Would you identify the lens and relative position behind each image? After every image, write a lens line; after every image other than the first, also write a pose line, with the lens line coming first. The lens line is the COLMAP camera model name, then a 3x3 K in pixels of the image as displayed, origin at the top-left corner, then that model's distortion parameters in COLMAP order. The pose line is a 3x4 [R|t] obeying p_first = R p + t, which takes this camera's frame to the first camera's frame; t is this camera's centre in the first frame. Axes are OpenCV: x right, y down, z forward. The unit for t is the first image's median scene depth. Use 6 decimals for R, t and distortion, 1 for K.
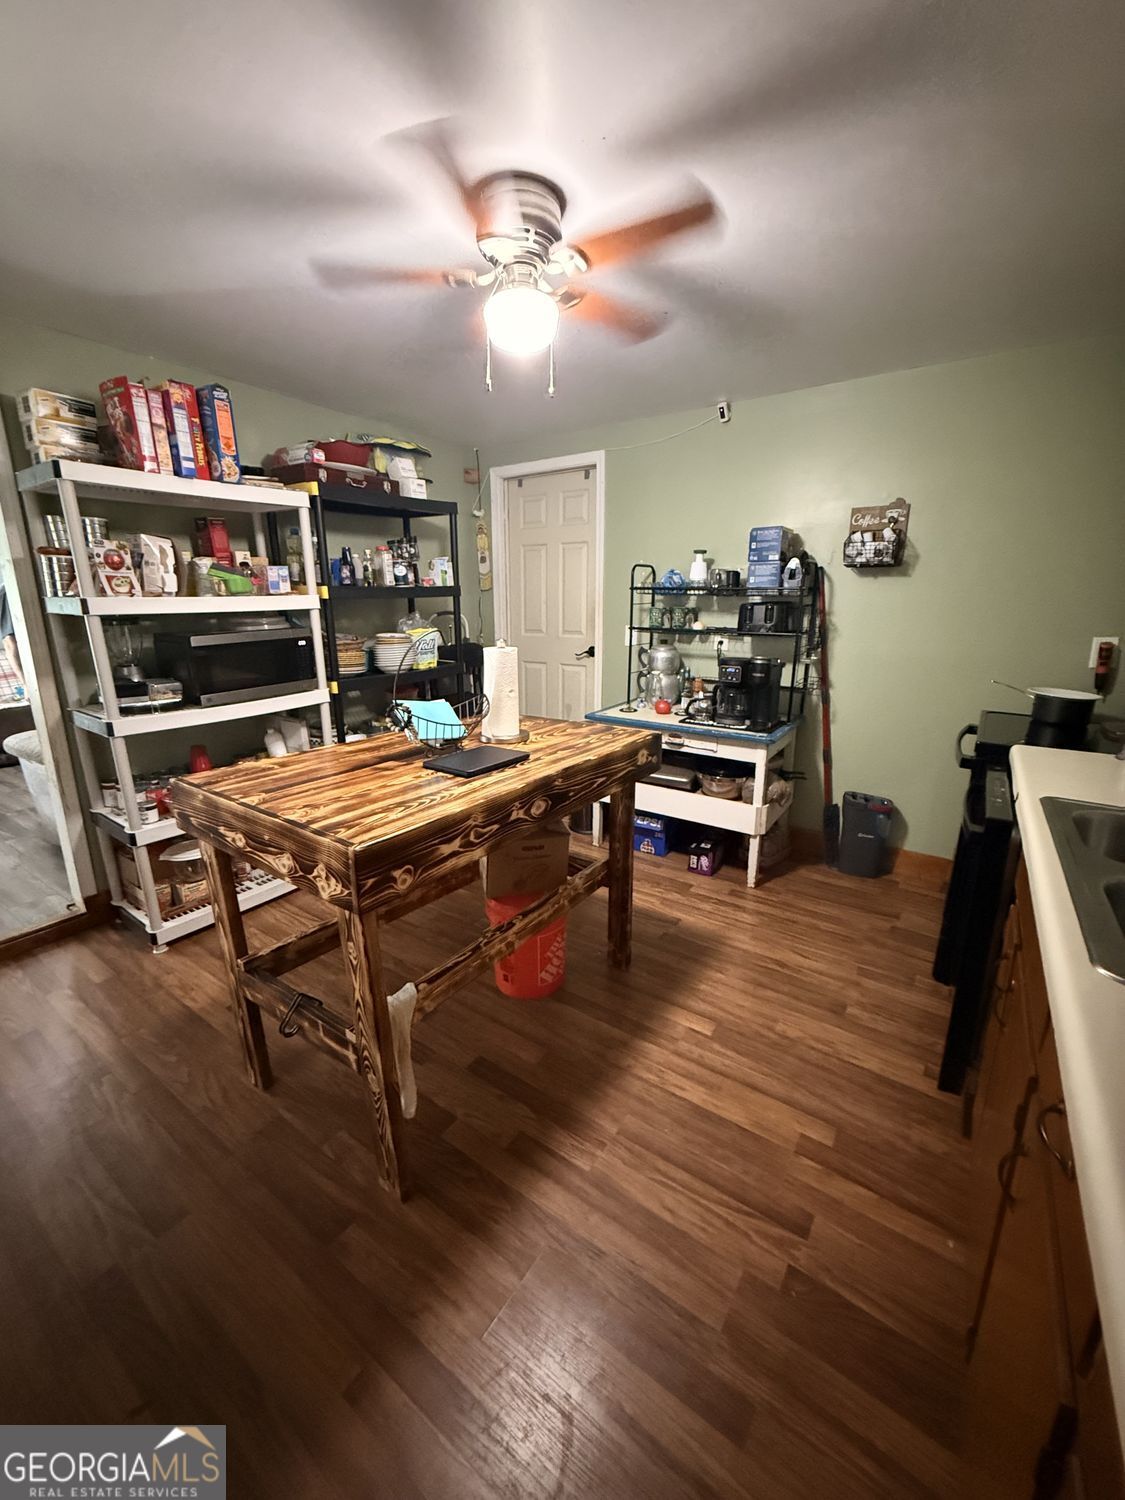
lens RADIAL K [[595.1, 0, 565.0], [0, 595.1, 754.0], [0, 0, 1]] dist [0.000040, 0.000007]
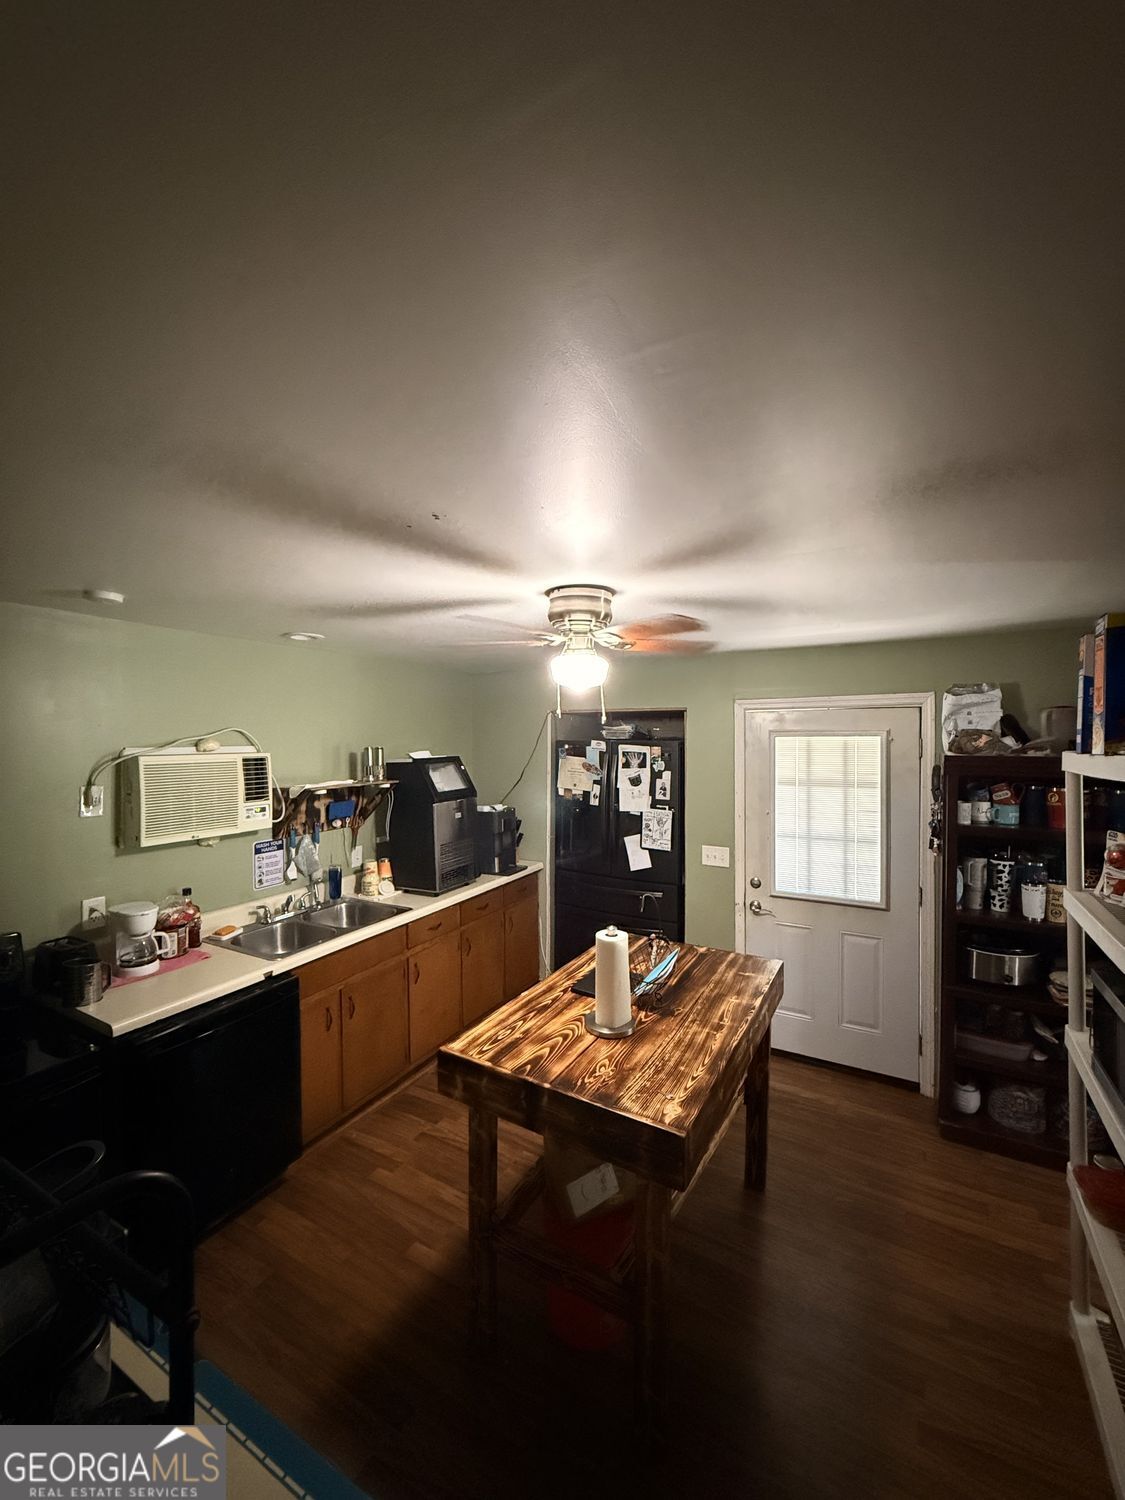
lens RADIAL K [[595.1, 0, 564.0], [0, 595.1, 745.8], [0, 0, 1]] dist [0.000040, 0.000007]
pose [[-0.995814, 0.003433, -0.091334, 0.068460], [-0.020466, 0.965544, 0.259434, -0.807027], [0.089077, 0.260217, -0.961432, 2.032001]]
